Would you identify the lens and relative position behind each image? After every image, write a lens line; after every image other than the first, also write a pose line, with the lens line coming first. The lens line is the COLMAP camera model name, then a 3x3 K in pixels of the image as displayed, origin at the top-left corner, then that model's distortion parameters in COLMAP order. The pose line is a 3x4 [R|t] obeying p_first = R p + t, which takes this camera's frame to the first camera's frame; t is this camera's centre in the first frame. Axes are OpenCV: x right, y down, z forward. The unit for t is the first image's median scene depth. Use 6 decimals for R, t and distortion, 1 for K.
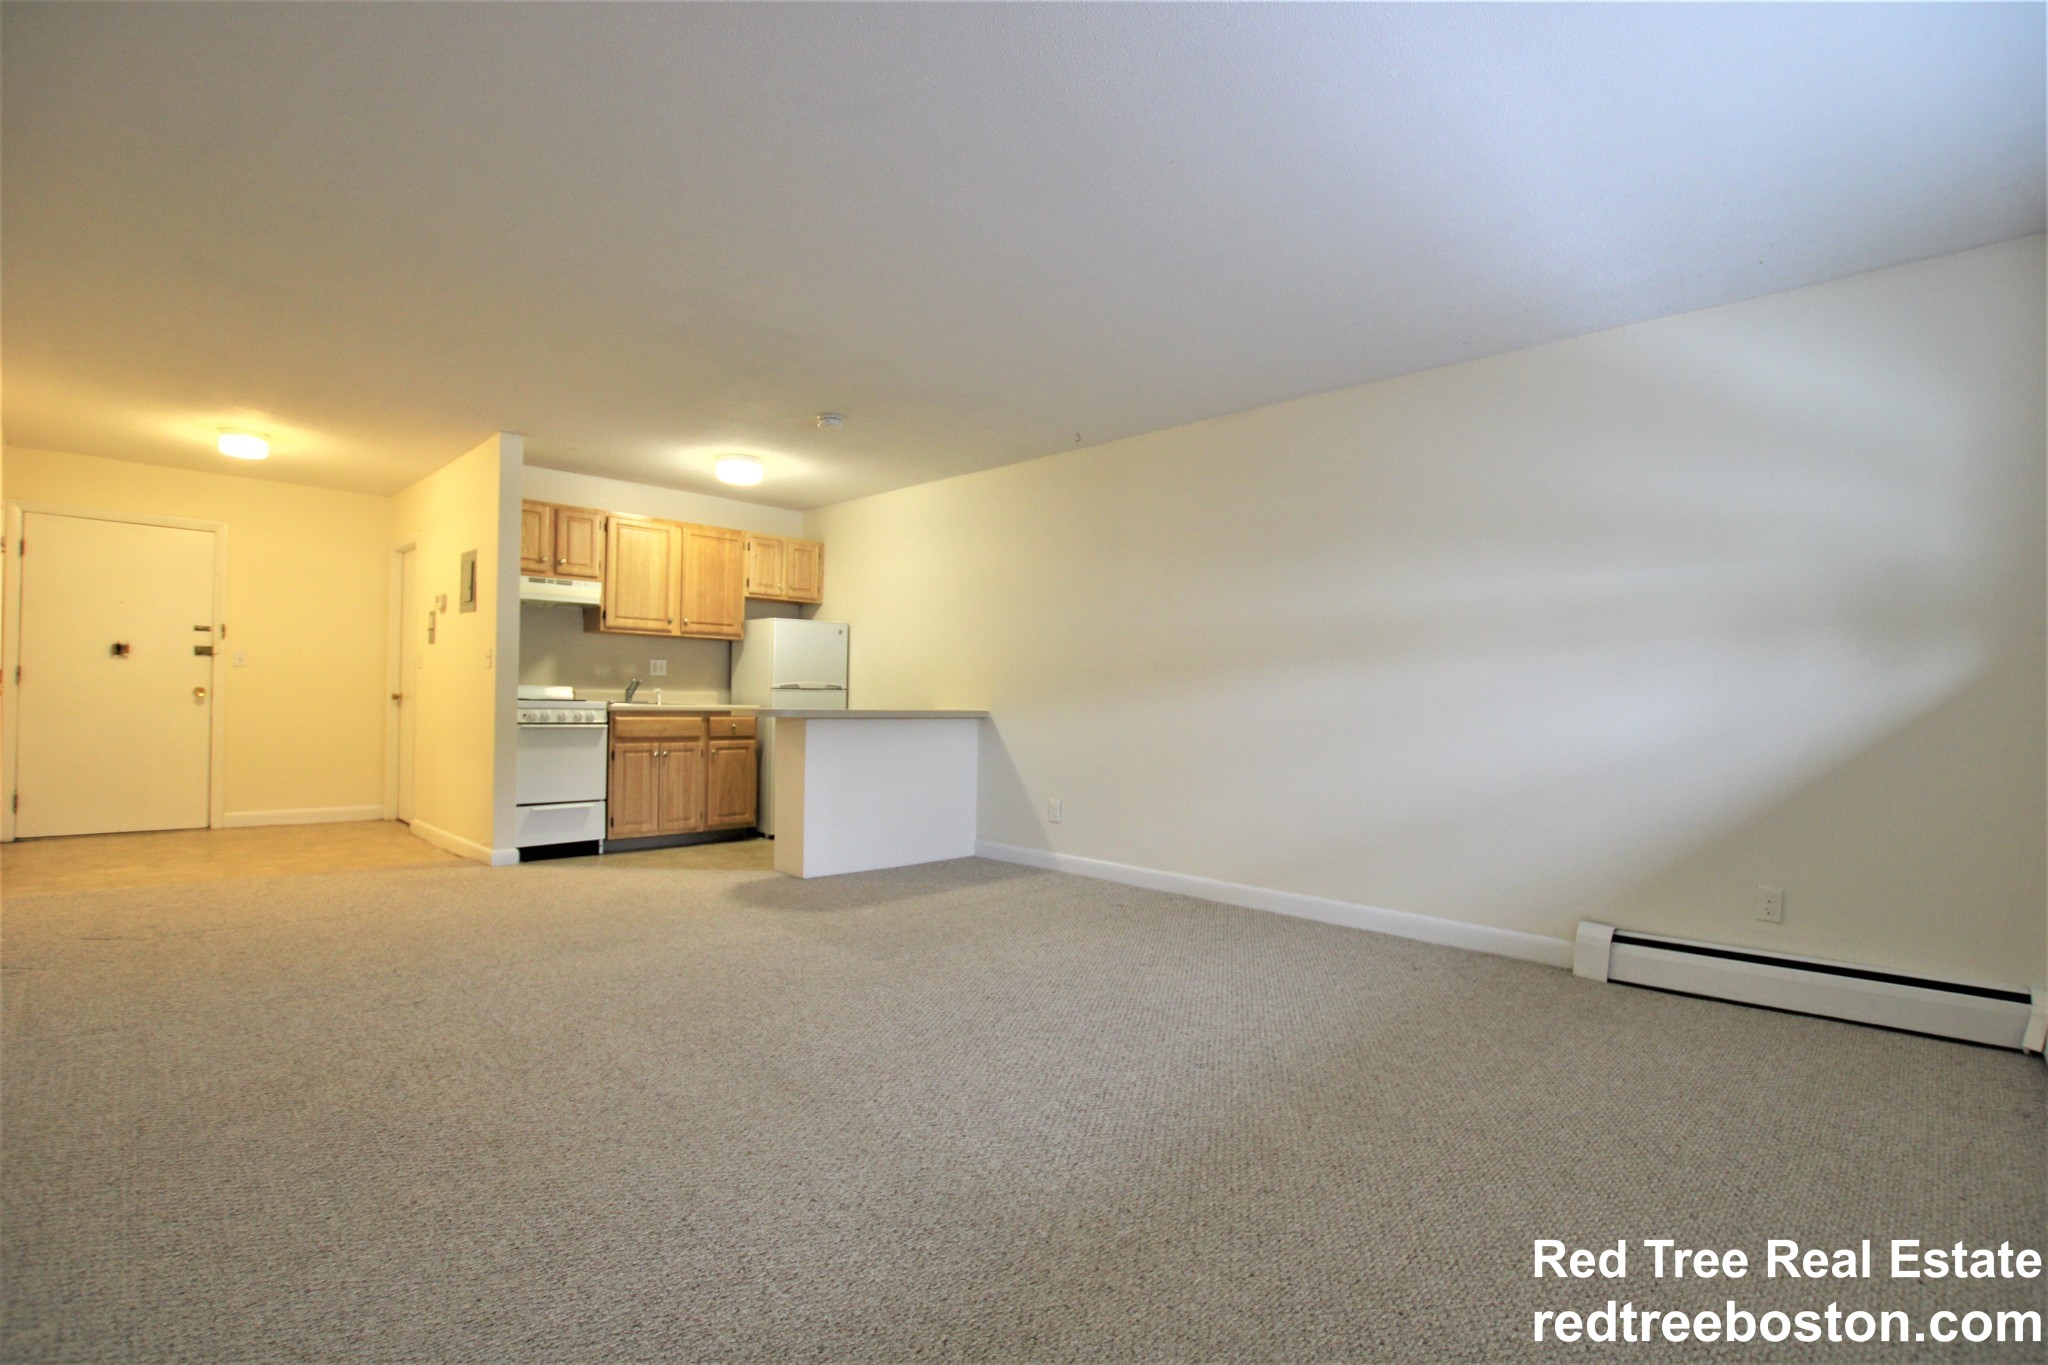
lens RADIAL K [[947.1, 0, 1023.6], [0, 947.1, 700.2], [0, 0, 1]] dist [-0.032154, 0.003731]
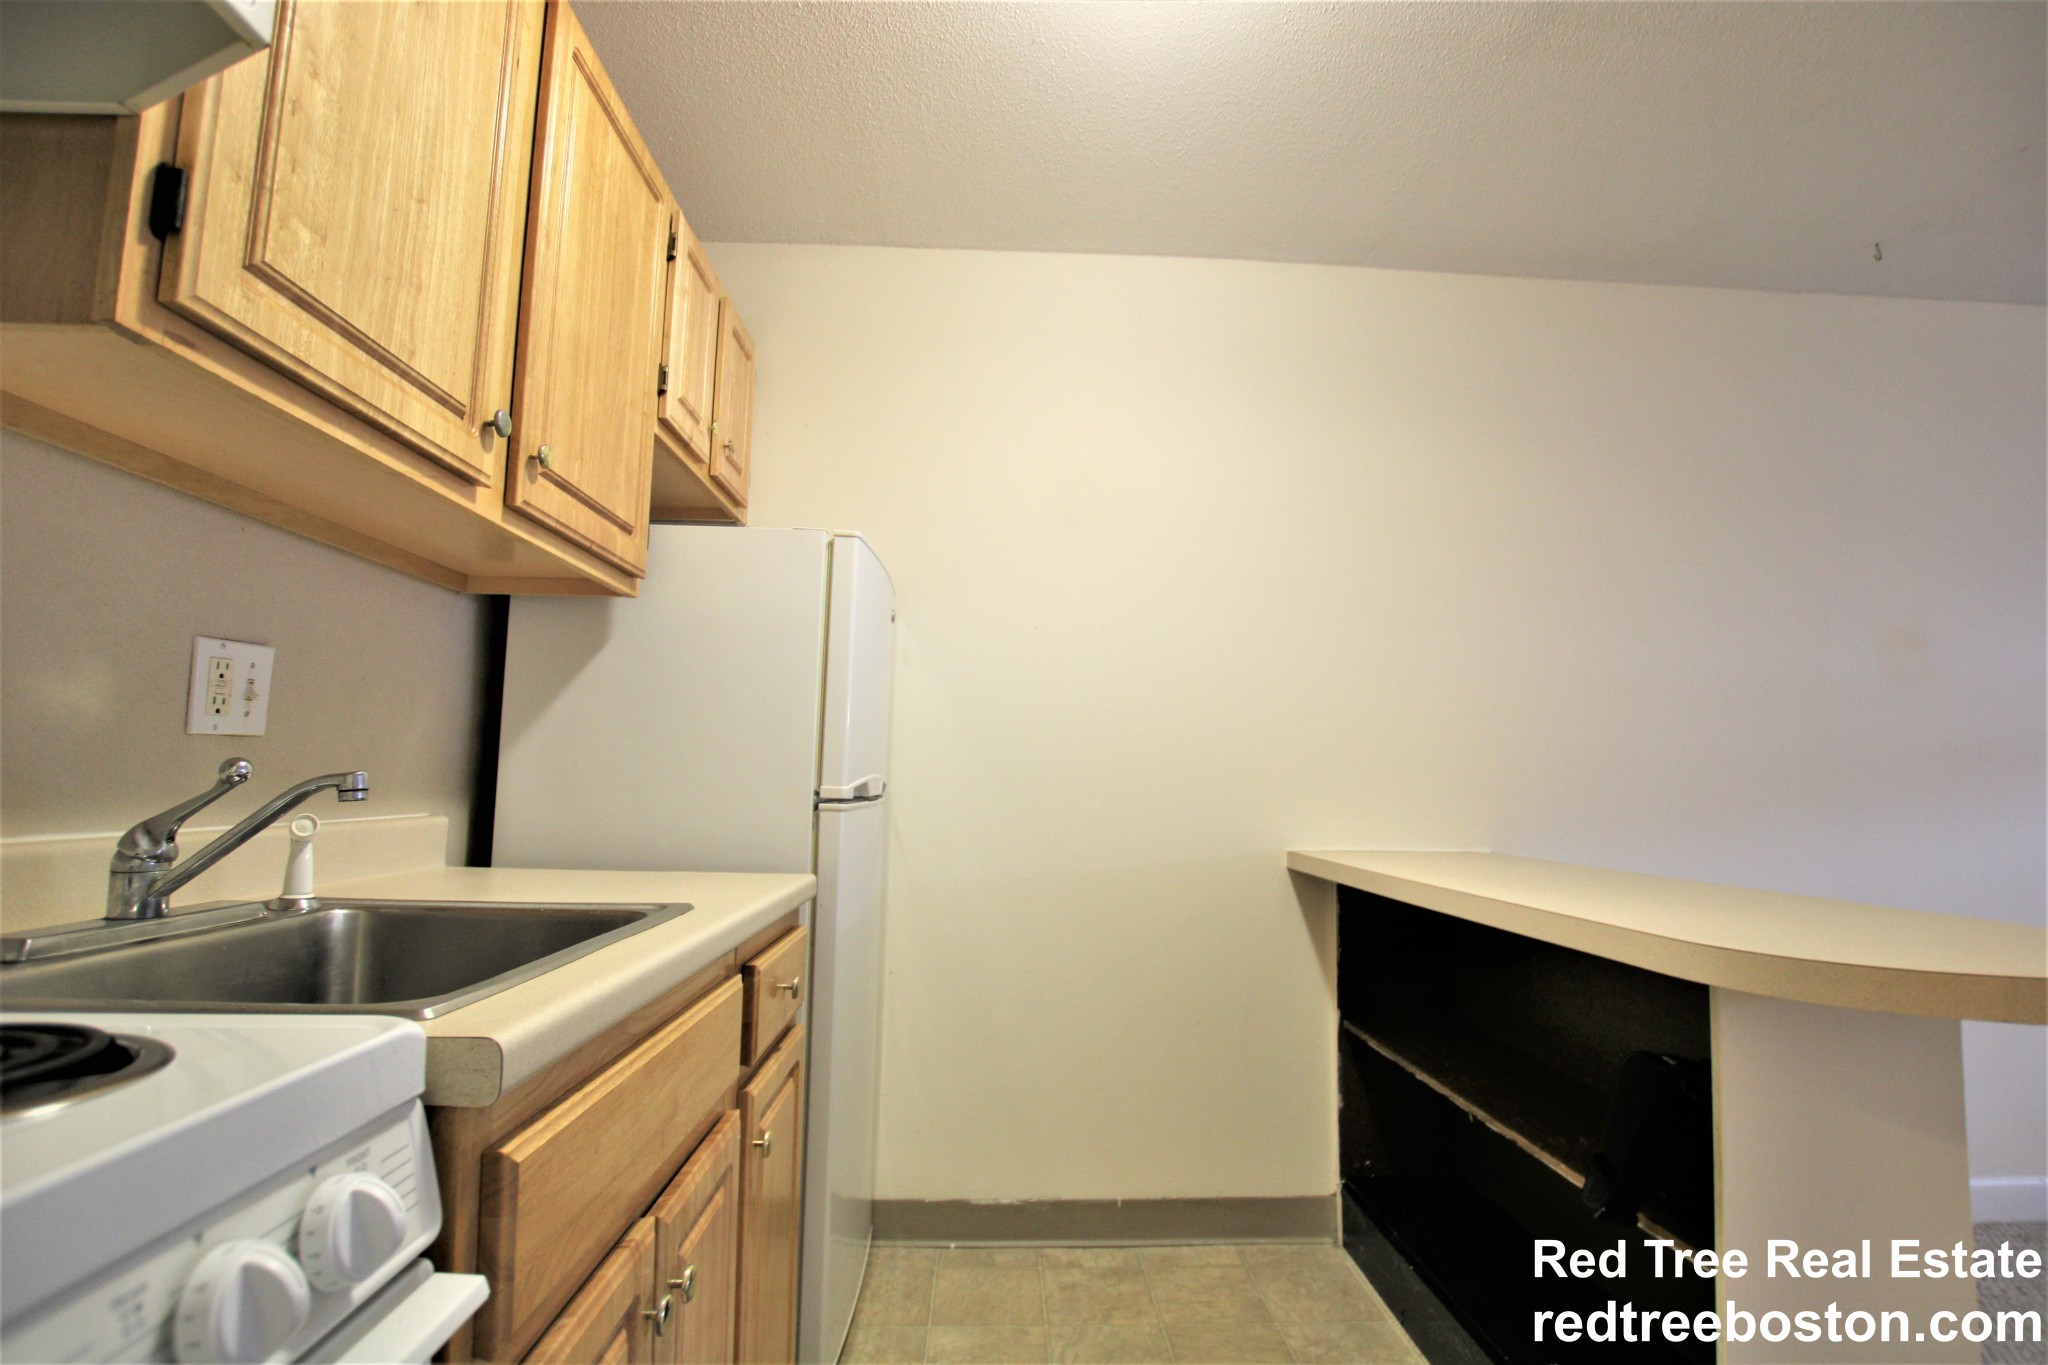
lens RADIAL K [[947.1, 0, 1027.0], [0, 947.1, 695.8], [0, 0, 1]] dist [-0.032154, 0.003731]
pose [[0.678113, 0.059864, 0.732515, -0.453941], [-0.002131, 0.996833, -0.079493, -0.022113], [-0.734954, 0.052344, 0.676093, 0.853401]]
